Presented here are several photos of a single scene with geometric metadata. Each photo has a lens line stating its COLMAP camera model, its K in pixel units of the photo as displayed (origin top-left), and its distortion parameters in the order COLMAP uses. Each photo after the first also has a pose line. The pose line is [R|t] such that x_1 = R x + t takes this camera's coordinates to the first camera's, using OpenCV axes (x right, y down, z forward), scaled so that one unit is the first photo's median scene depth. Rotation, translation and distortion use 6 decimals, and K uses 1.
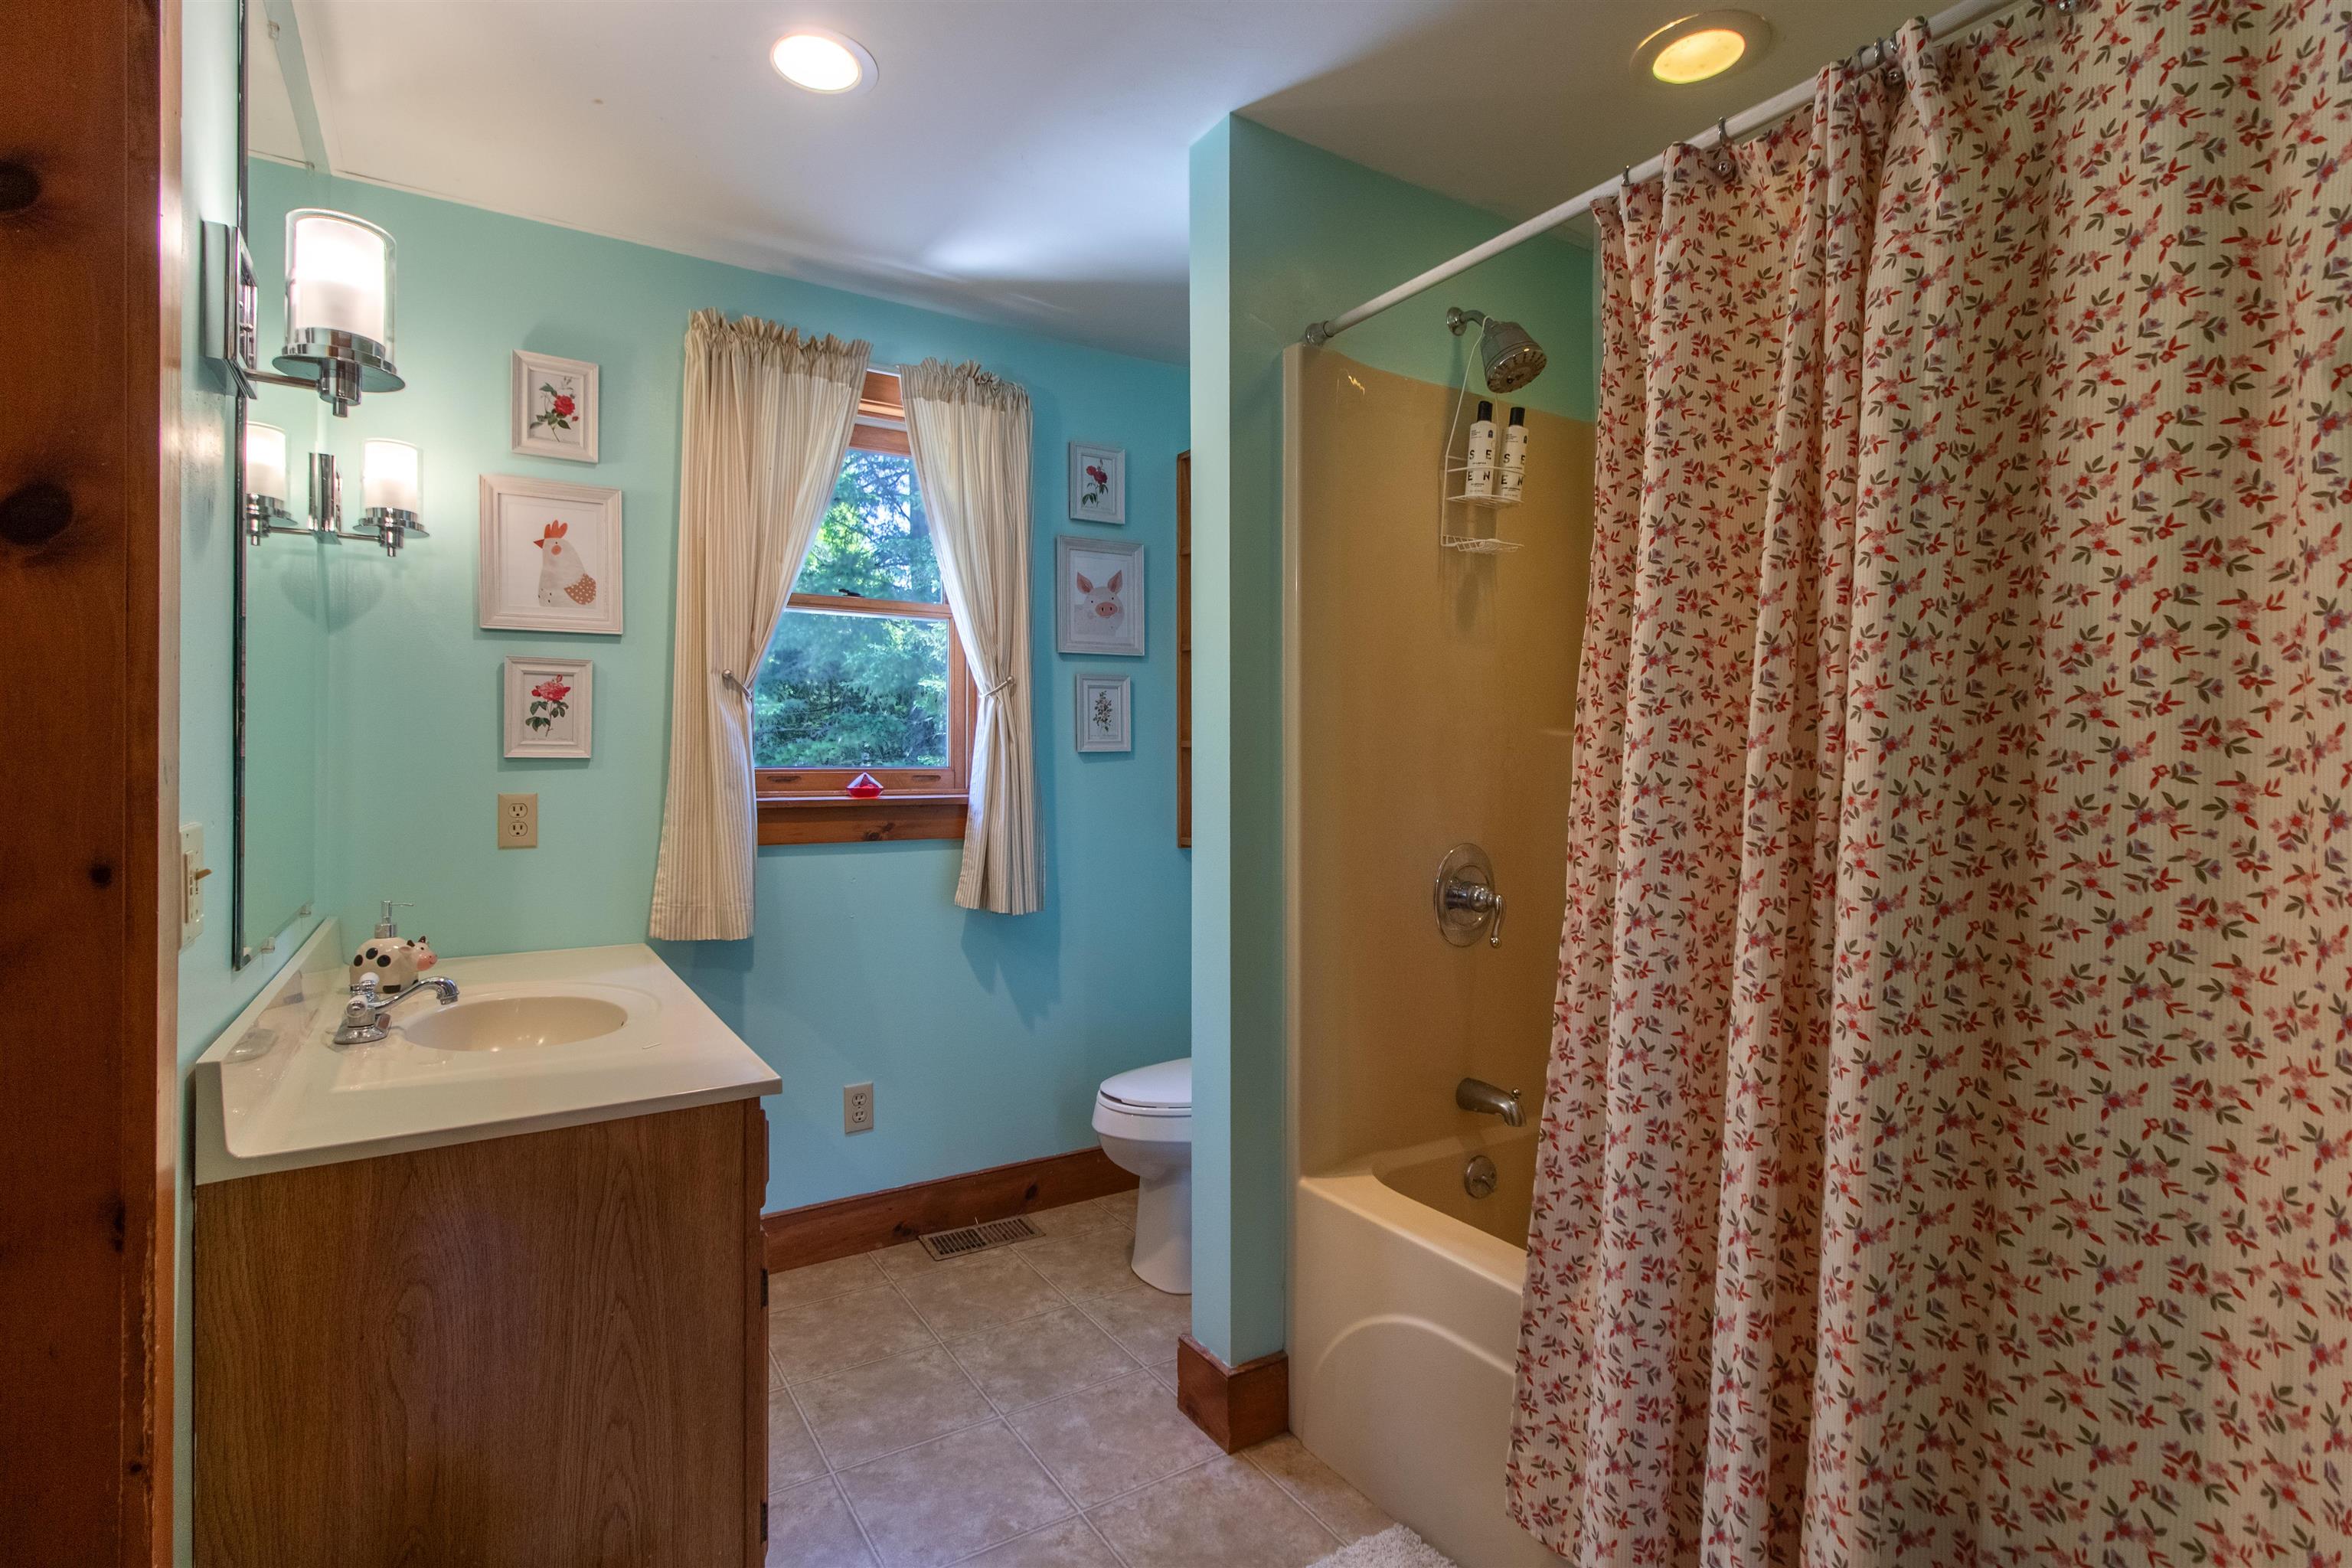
lens RADIAL K [[1100.8, 0, 1175.0], [0, 1100.8, 776.4], [0, 0, 1]] dist [0.001107, 0.000333]
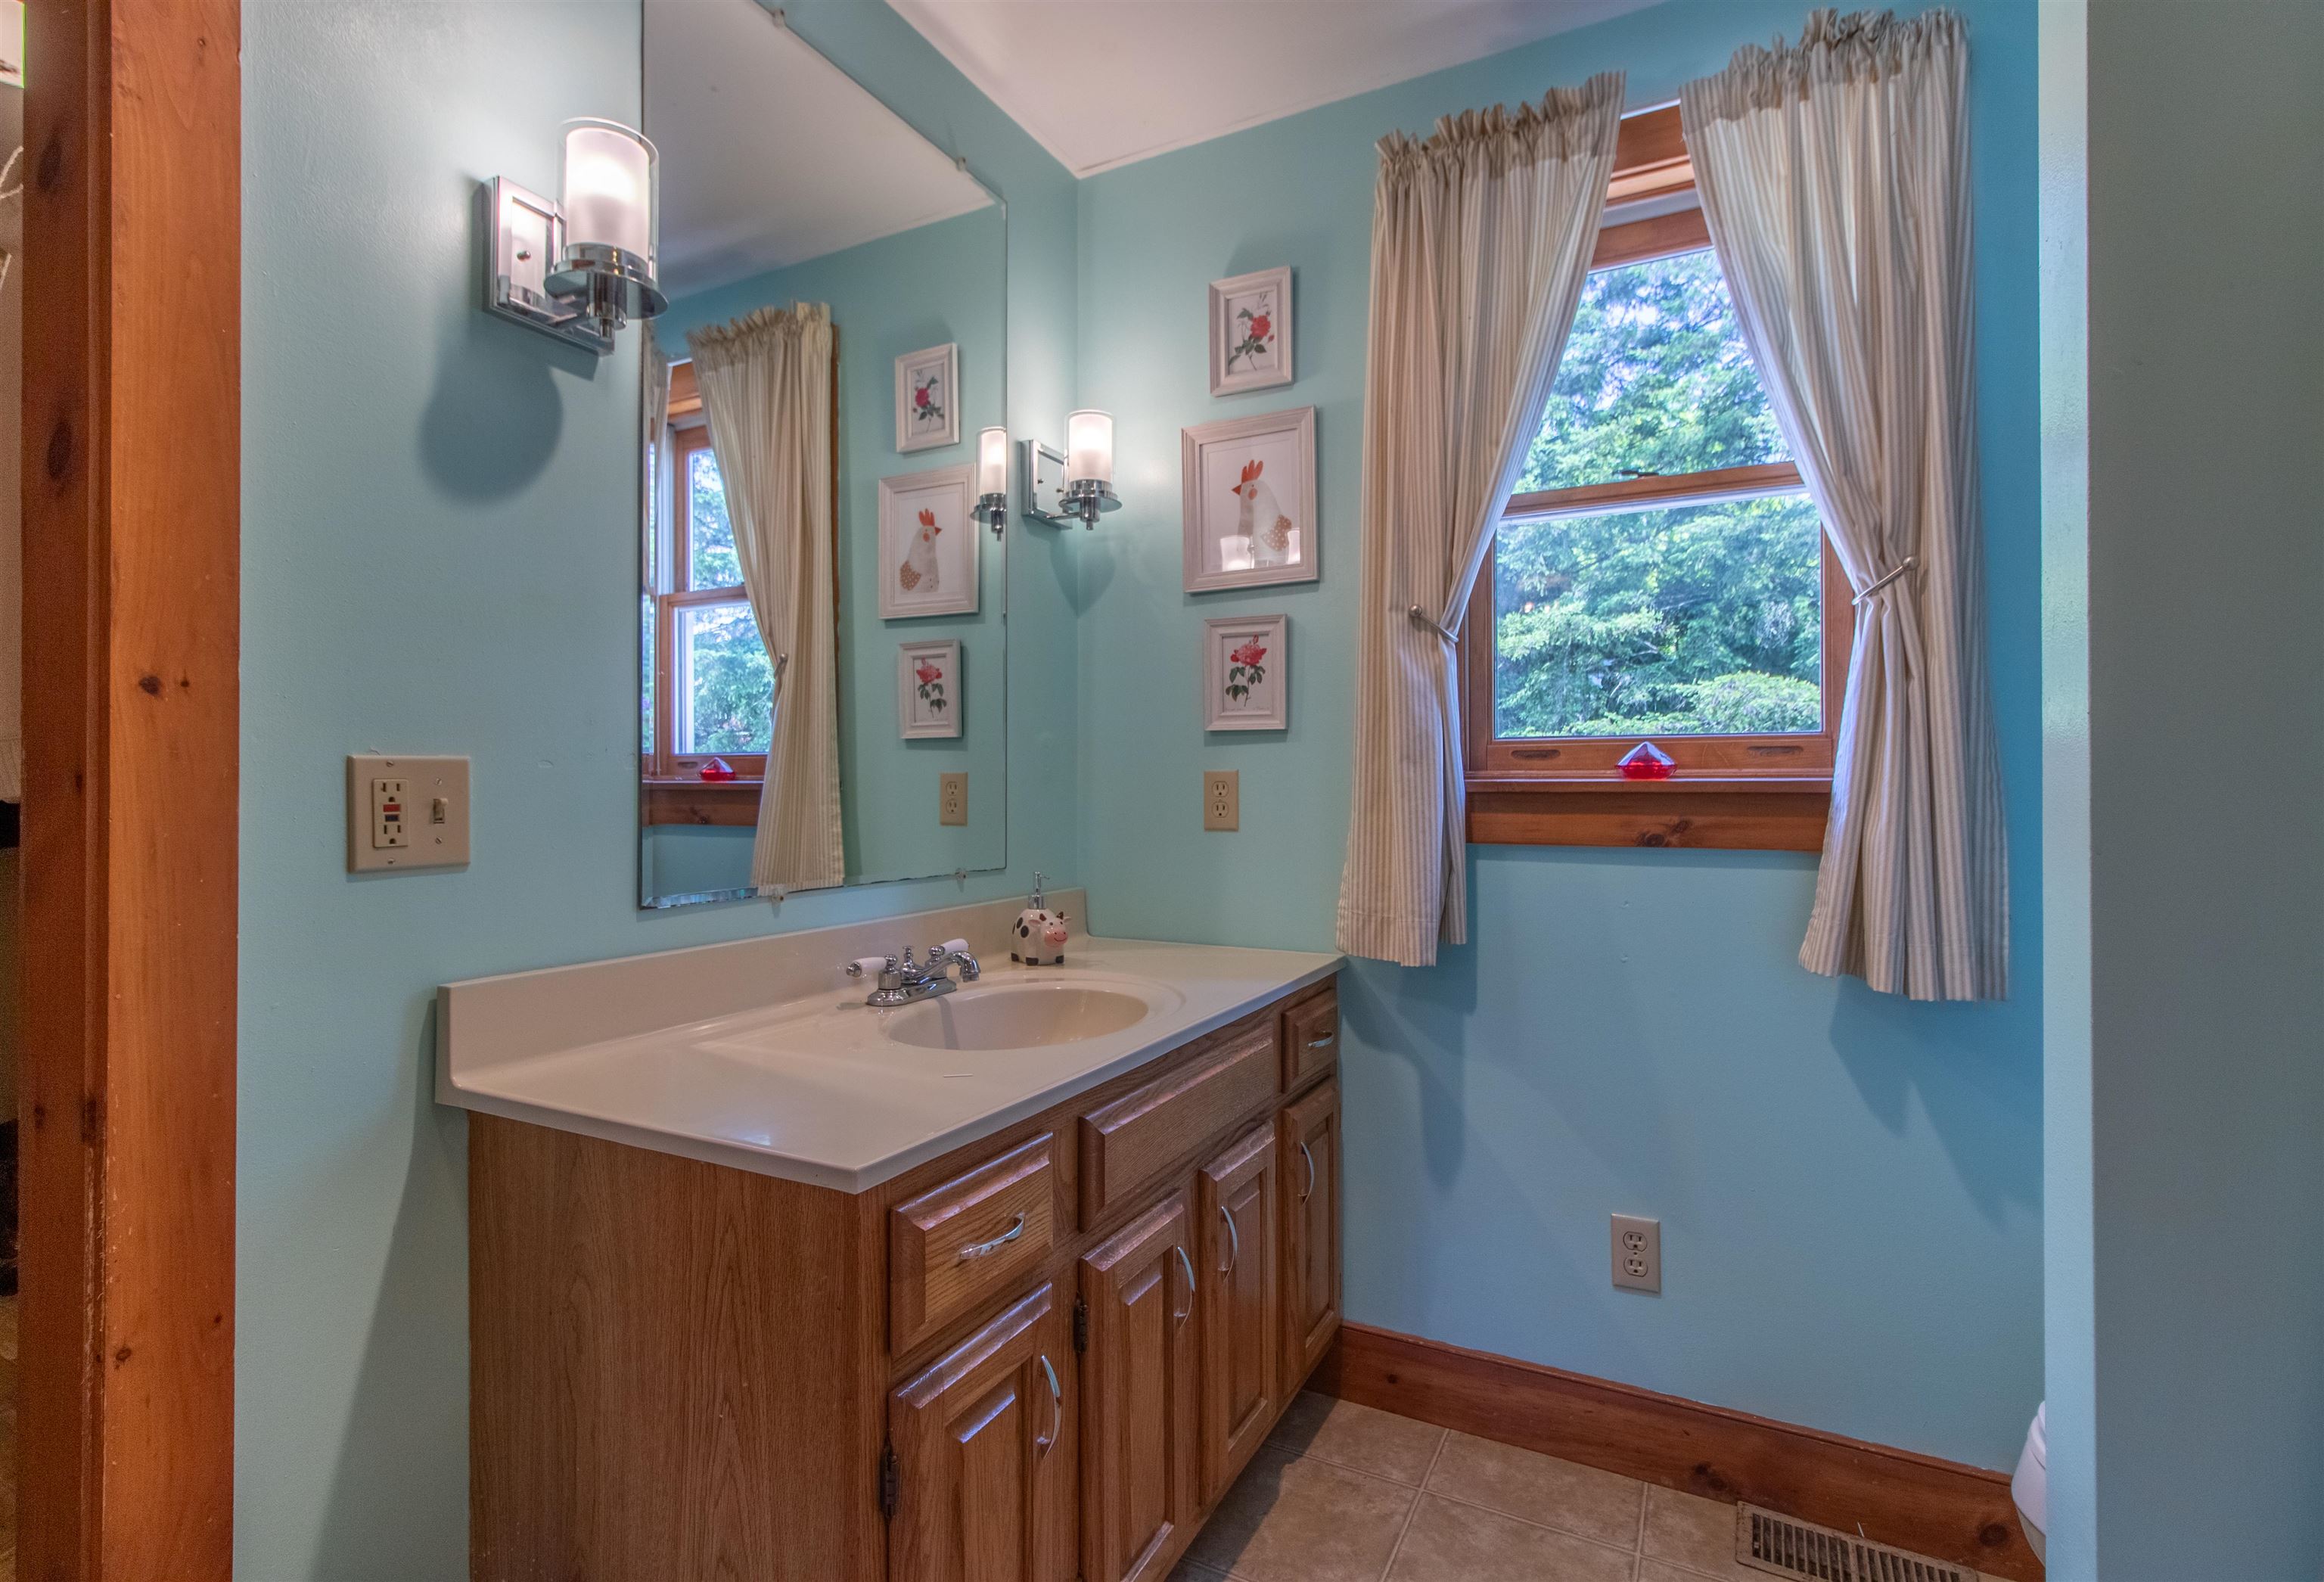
lens RADIAL K [[1104.7, 0, 1160.8], [0, 1104.7, 785.9], [0, 0, 1]] dist [0.000971, 0.000923]
pose [[0.495774, -0.000457, -0.868452, 0.166407], [-0.006889, 0.999966, -0.004459, 0.031955], [0.868424, 0.008193, 0.495754, 0.491795]]
